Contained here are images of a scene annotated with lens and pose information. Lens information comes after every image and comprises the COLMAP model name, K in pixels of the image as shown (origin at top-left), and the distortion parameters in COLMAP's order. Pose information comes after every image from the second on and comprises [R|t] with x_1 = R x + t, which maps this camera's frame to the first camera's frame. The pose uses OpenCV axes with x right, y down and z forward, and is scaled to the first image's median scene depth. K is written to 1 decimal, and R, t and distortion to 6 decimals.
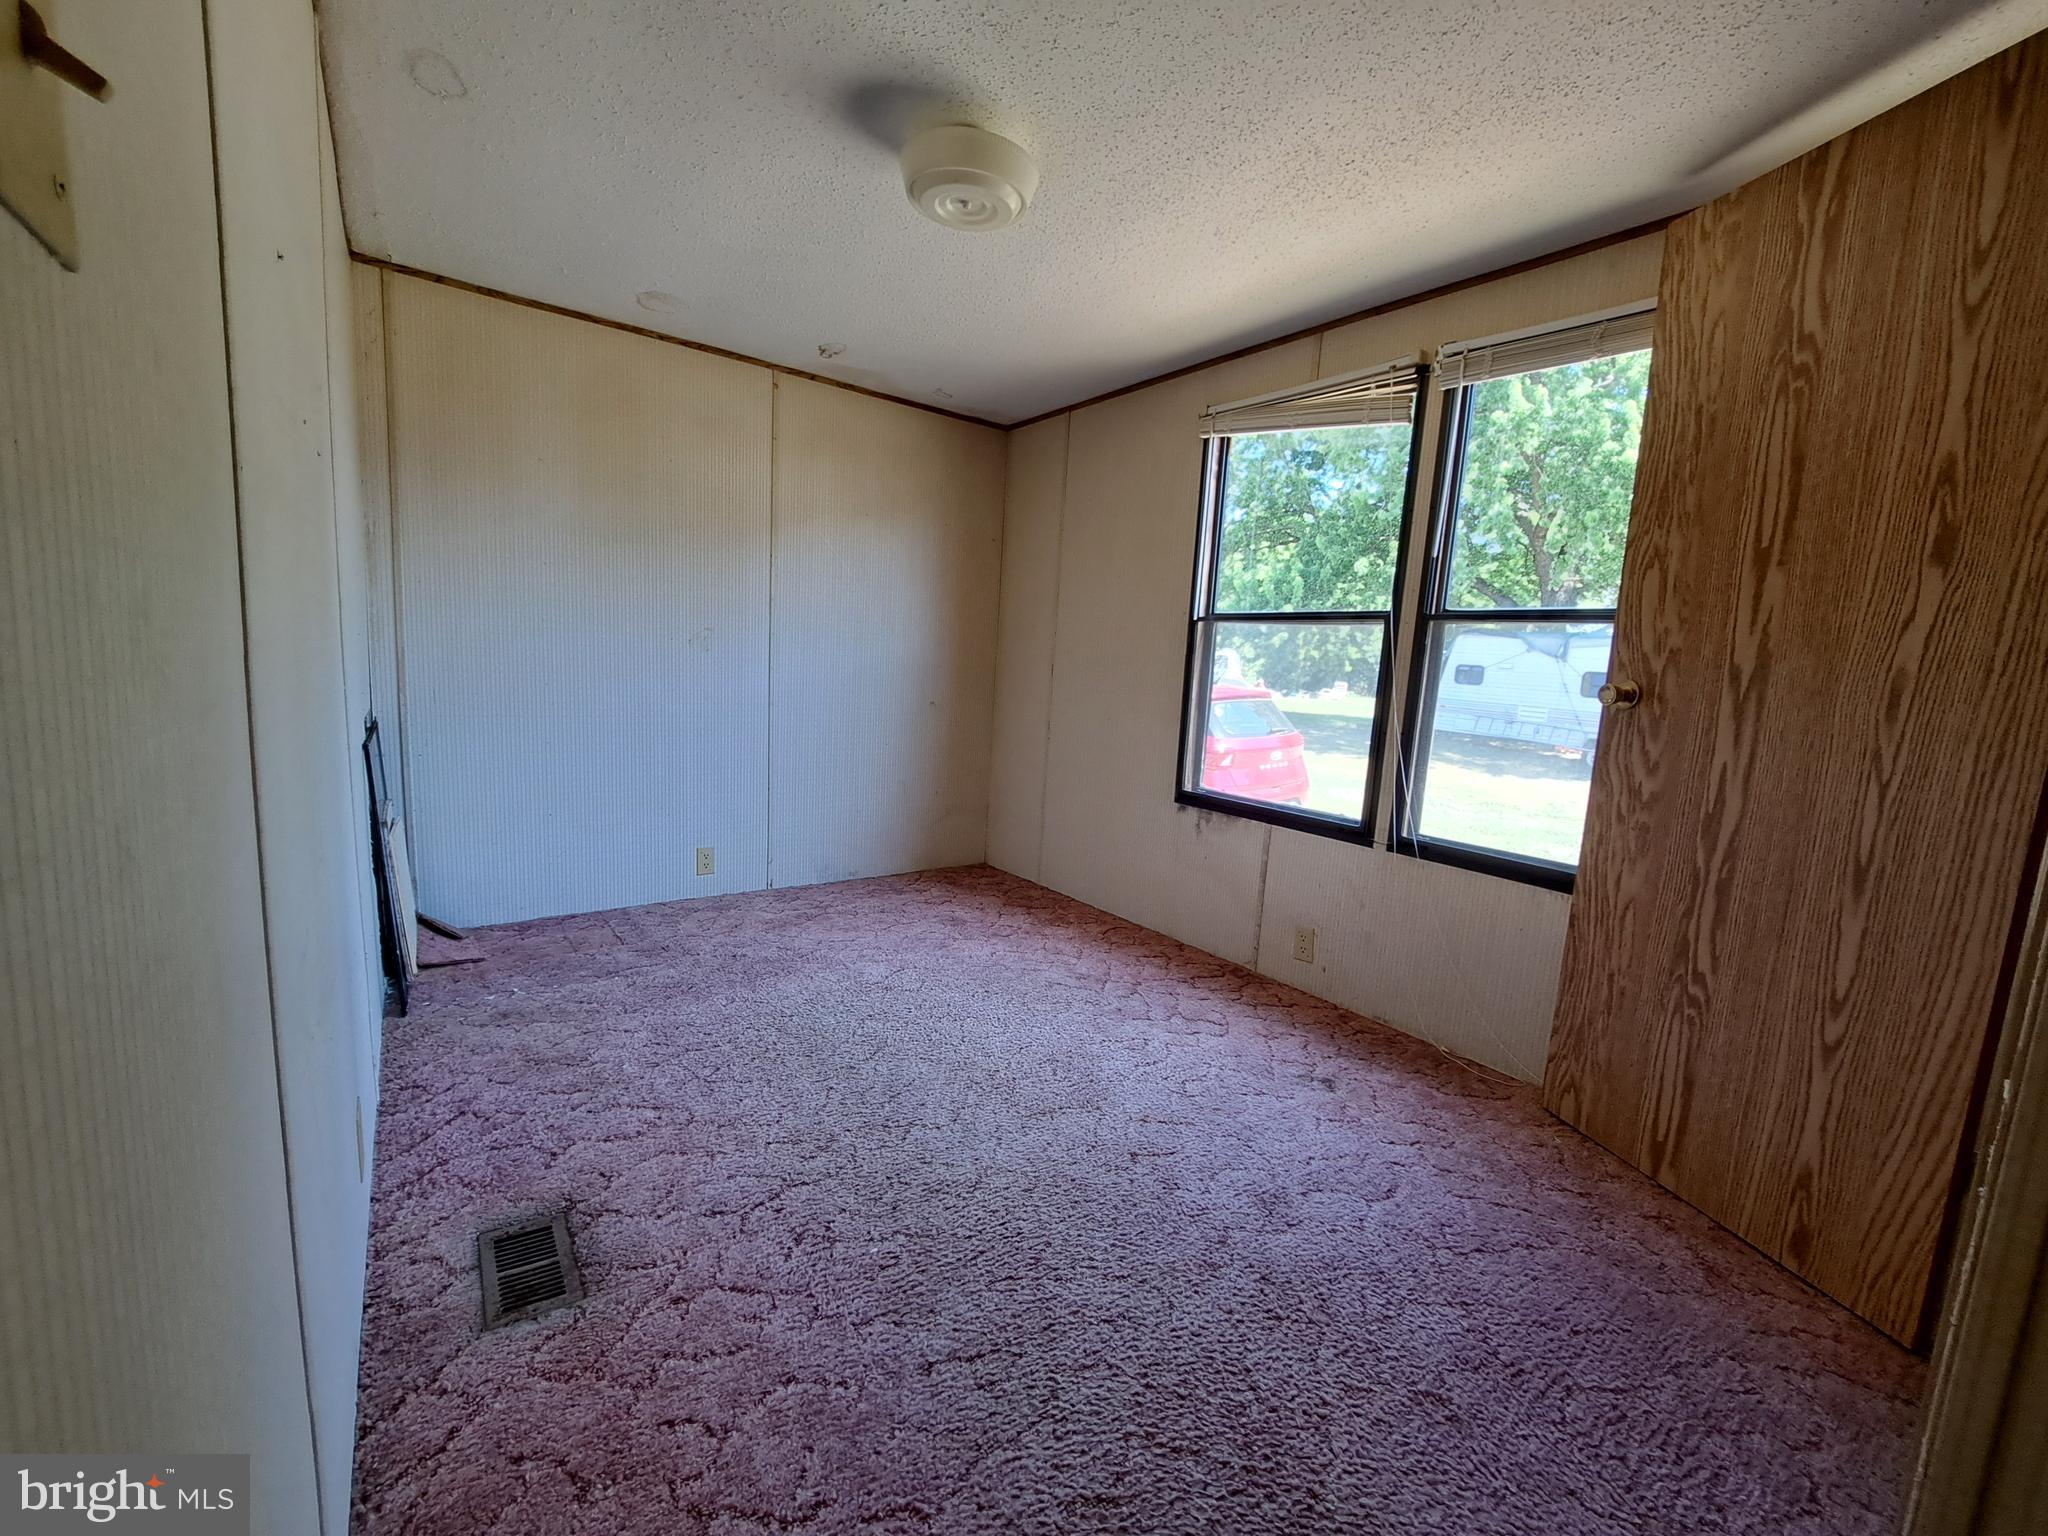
lens RADIAL K [[813.2, 0, 1043.9], [0, 813.2, 768.6], [0, 0, 1]] dist [-0.014387, 0.000690]
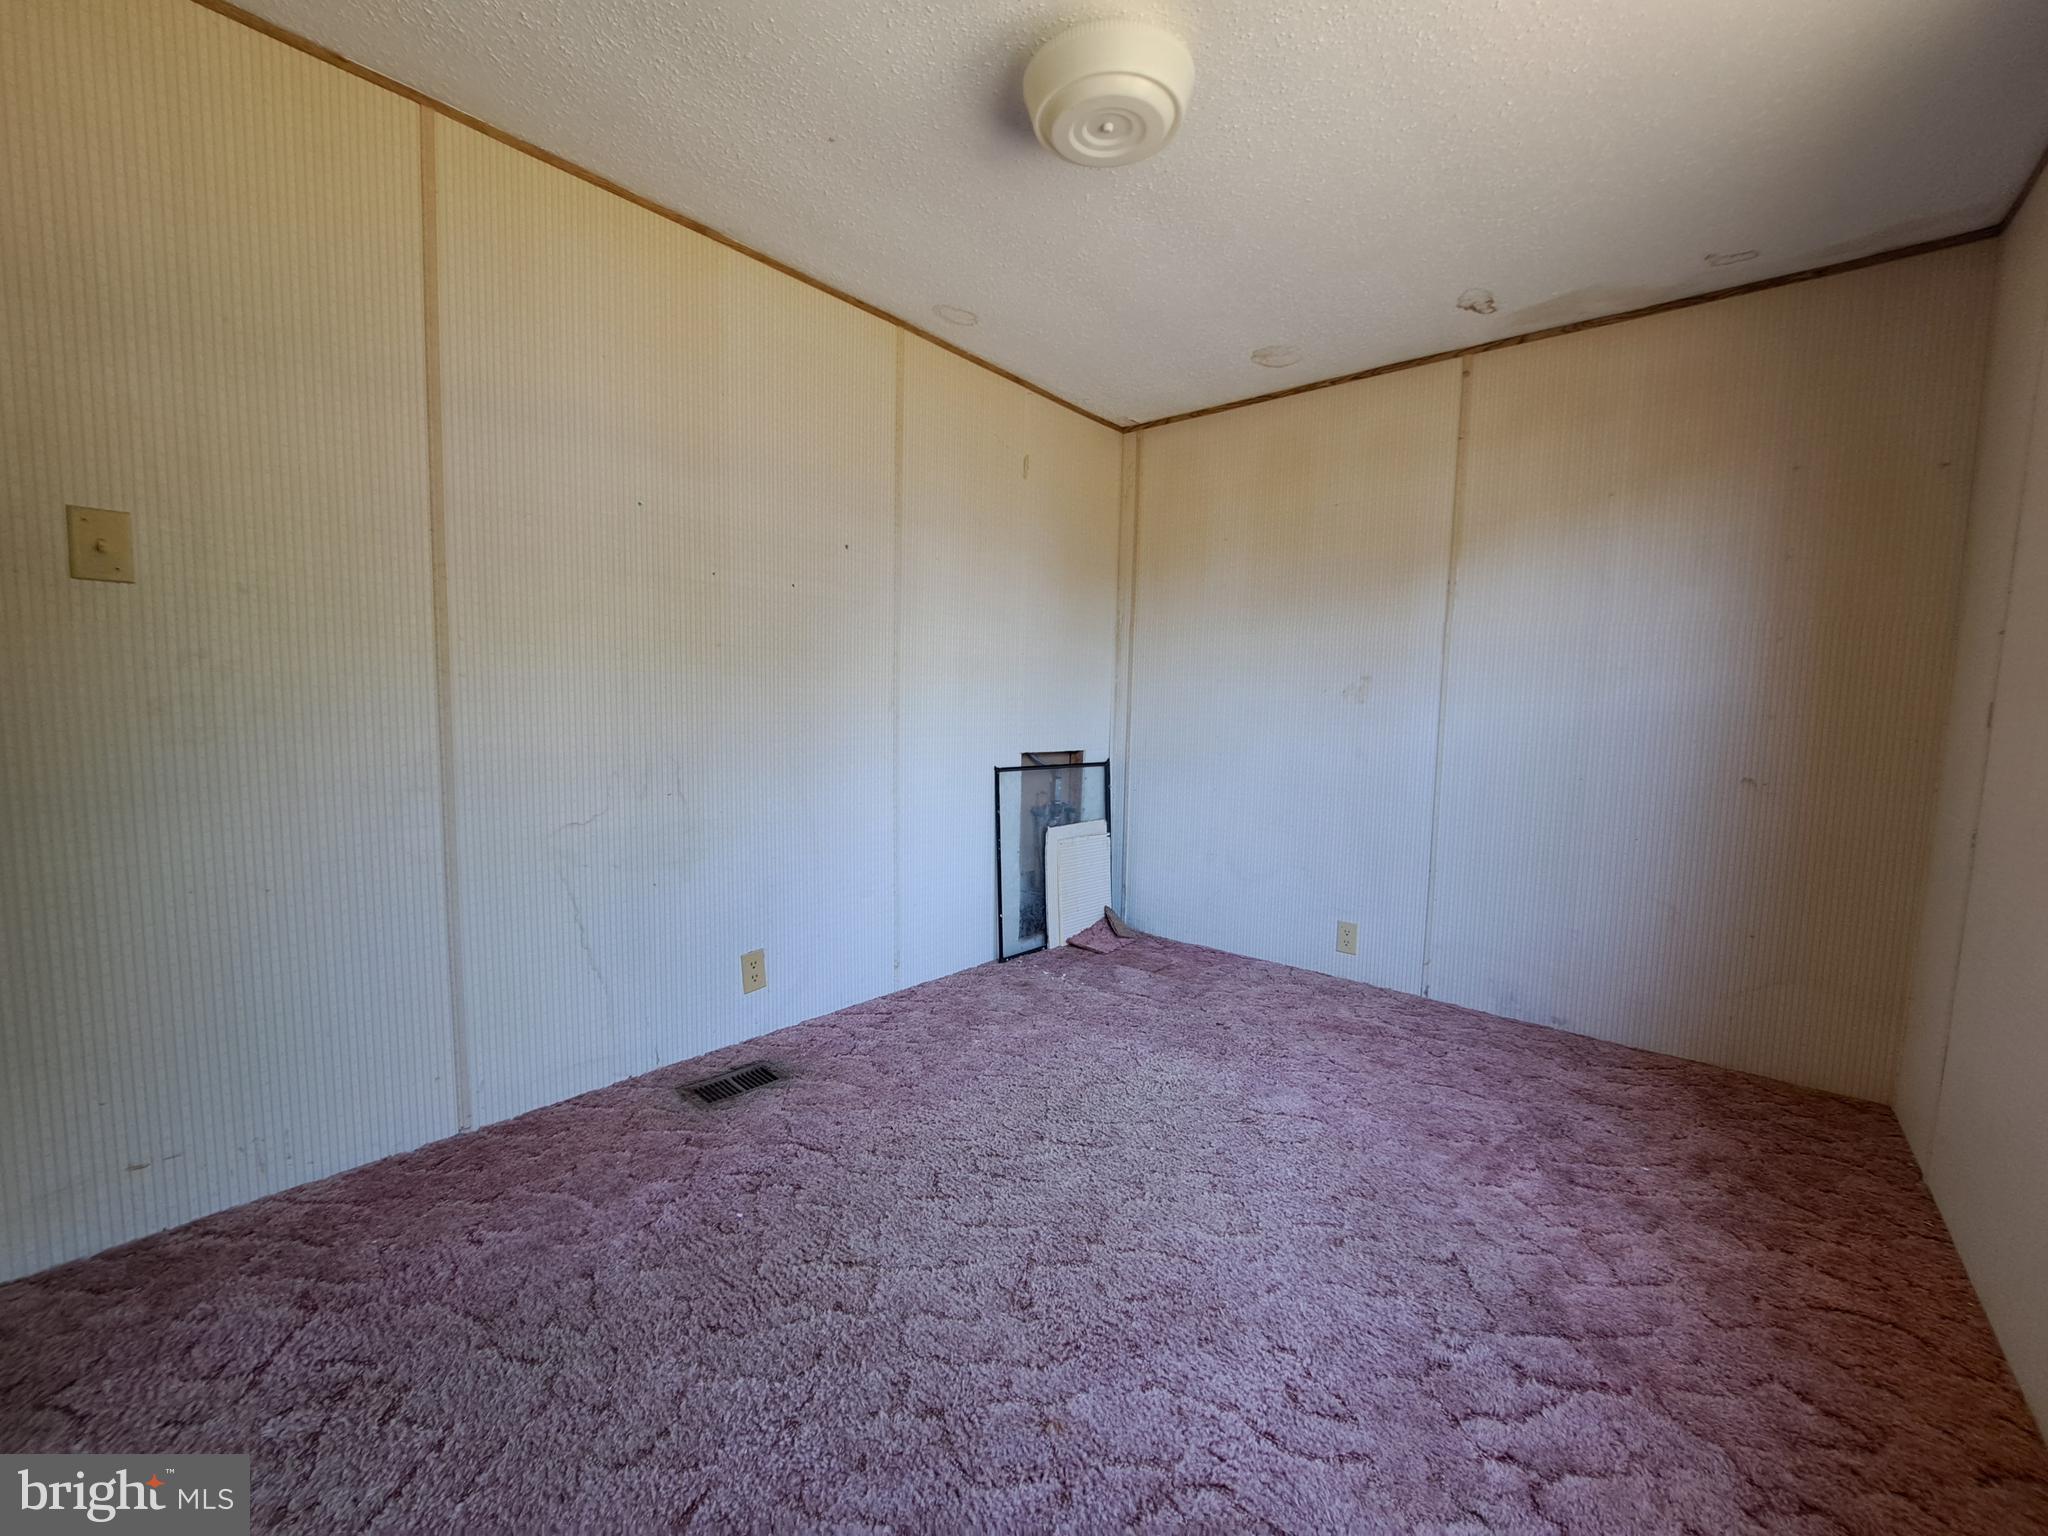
lens RADIAL K [[813.2, 0, 1010.3], [0, 813.2, 779.2], [0, 0, 1]] dist [-0.014387, 0.000690]
pose [[0.199101, 0.043046, -0.979033, 0.408935], [-0.138652, 0.990222, 0.015341, -0.023611], [0.970121, 0.132691, 0.203123, 0.478324]]
